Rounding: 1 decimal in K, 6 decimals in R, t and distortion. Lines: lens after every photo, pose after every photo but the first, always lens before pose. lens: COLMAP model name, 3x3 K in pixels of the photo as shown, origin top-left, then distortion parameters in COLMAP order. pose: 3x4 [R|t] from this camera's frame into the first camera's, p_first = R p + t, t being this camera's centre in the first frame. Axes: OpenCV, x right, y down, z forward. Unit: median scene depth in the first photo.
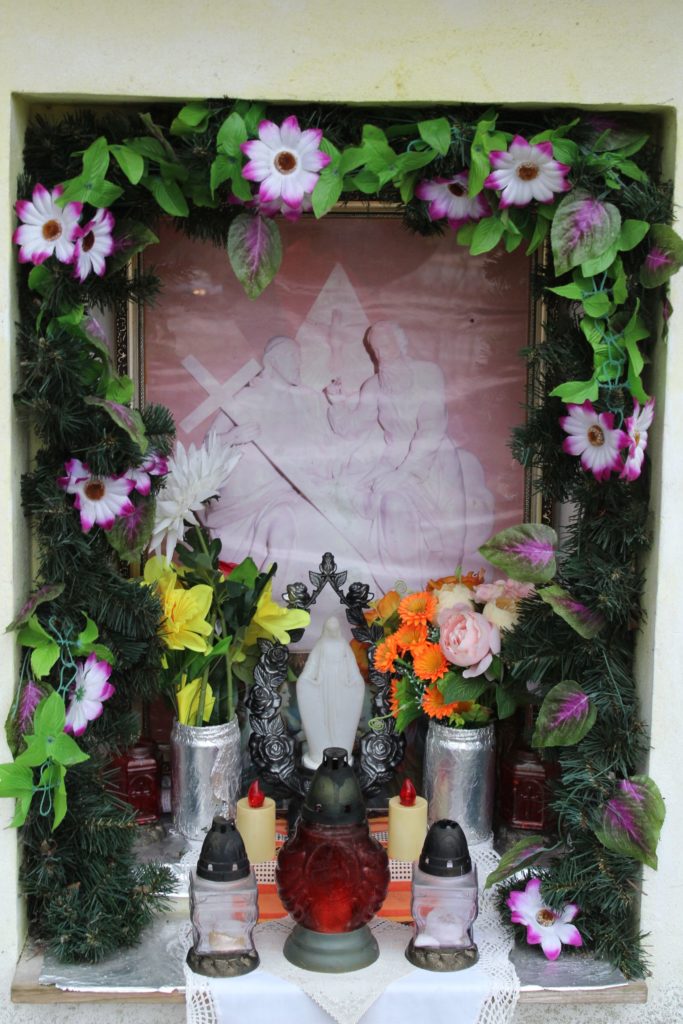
lens RADIAL K [[1795.9, 0, 341.5], [0, 1795.9, 512.0], [0, 0, 1]] dist [-0.025025, 0.062958]
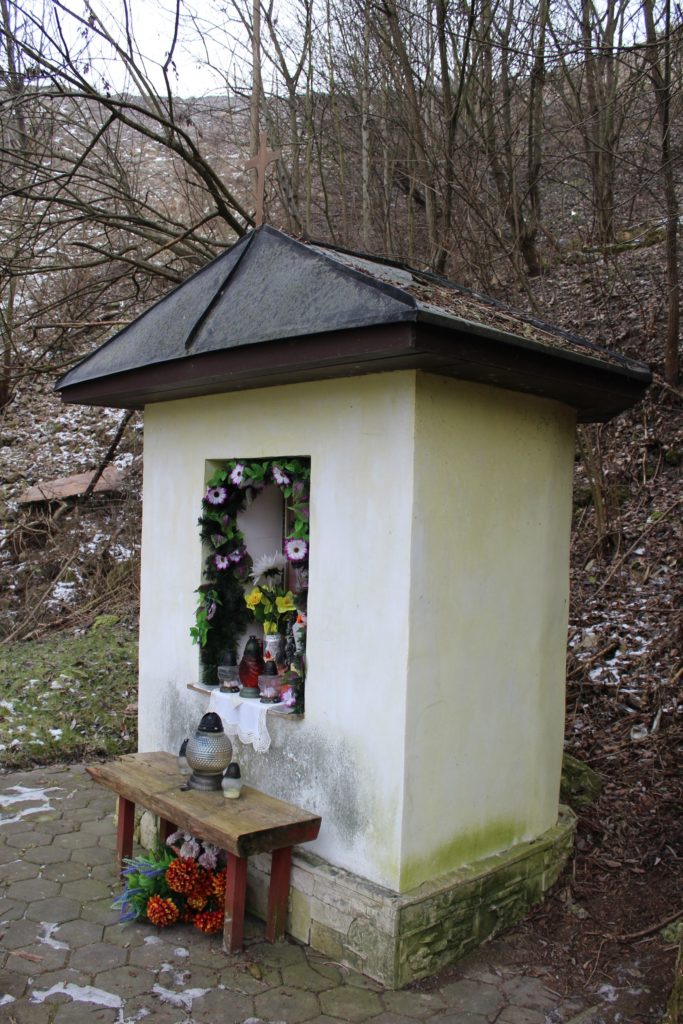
lens RADIAL K [[895.1, 0, 341.5], [0, 895.1, 512.0], [0, 0, 1]] dist [-0.156018, 0.140047]
pose [[0.657167, 0.005569, -0.753725, 1.482156], [-0.139580, 0.983577, -0.114431, 0.071435], [0.740709, 0.180405, 0.647151, -0.062673]]
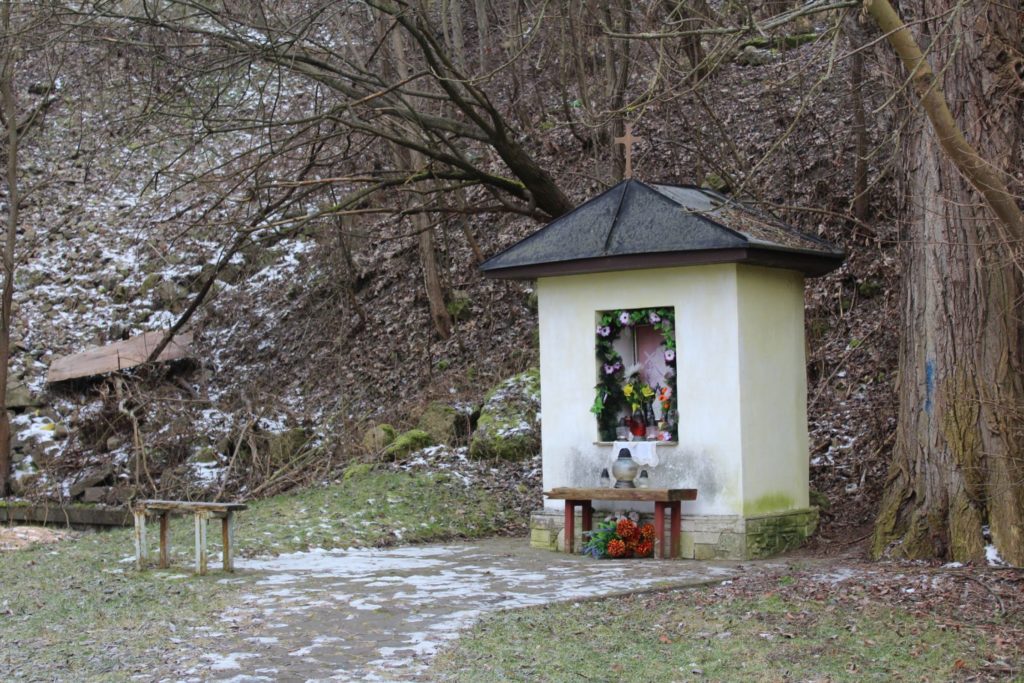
lens RADIAL K [[1795.9, 0, 512.0], [0, 1795.9, 341.5], [0, 0, 1]] dist [-0.025025, 0.062958]
pose [[0.762646, -0.055484, -0.644432, 3.885568], [-0.068461, 0.983793, -0.165721, 1.018550], [0.643182, 0.170505, 0.746488, -4.208955]]
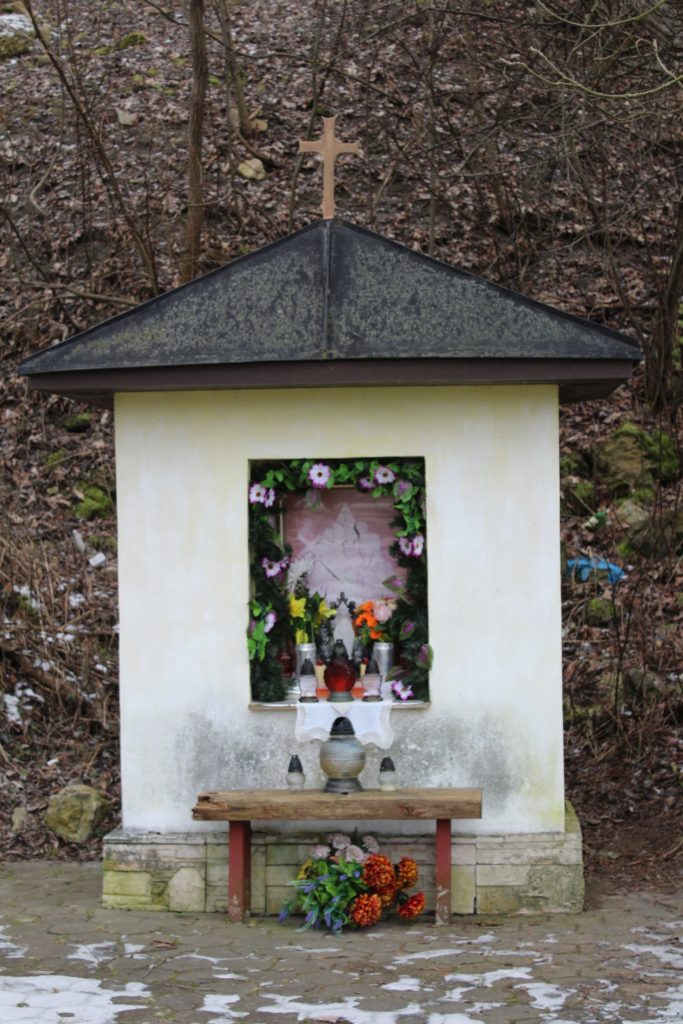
lens RADIAL K [[1974.0, 0, 341.5], [0, 1974.0, 512.0], [0, 0, 1]] dist [0.033927, -0.048809]
pose [[0.994971, -0.032224, -0.094838, 0.382921], [0.016534, 0.986687, -0.161788, 0.524316], [0.098789, 0.159407, 0.982258, -2.890745]]
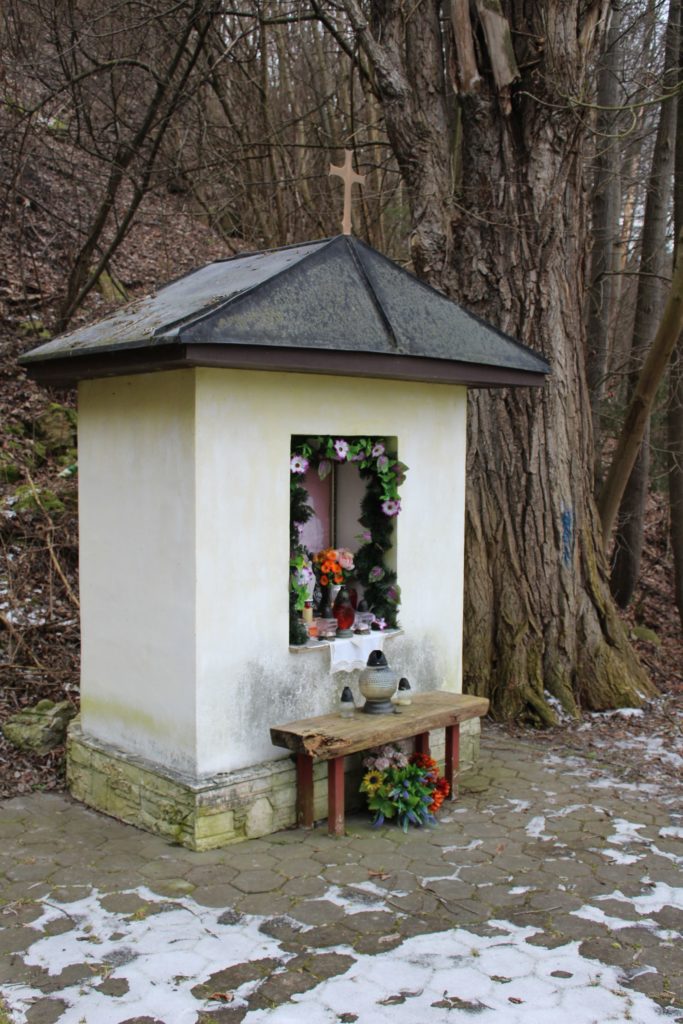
lens RADIAL K [[1055.5, 0, 341.5], [0, 1055.5, 512.0], [0, 0, 1]] dist [-0.105583, 0.005022]
pose [[0.735432, -0.052898, 0.675530, -1.718058], [0.113662, 0.992453, -0.046025, 0.076861], [-0.667997, 0.110630, 0.735894, -0.867994]]
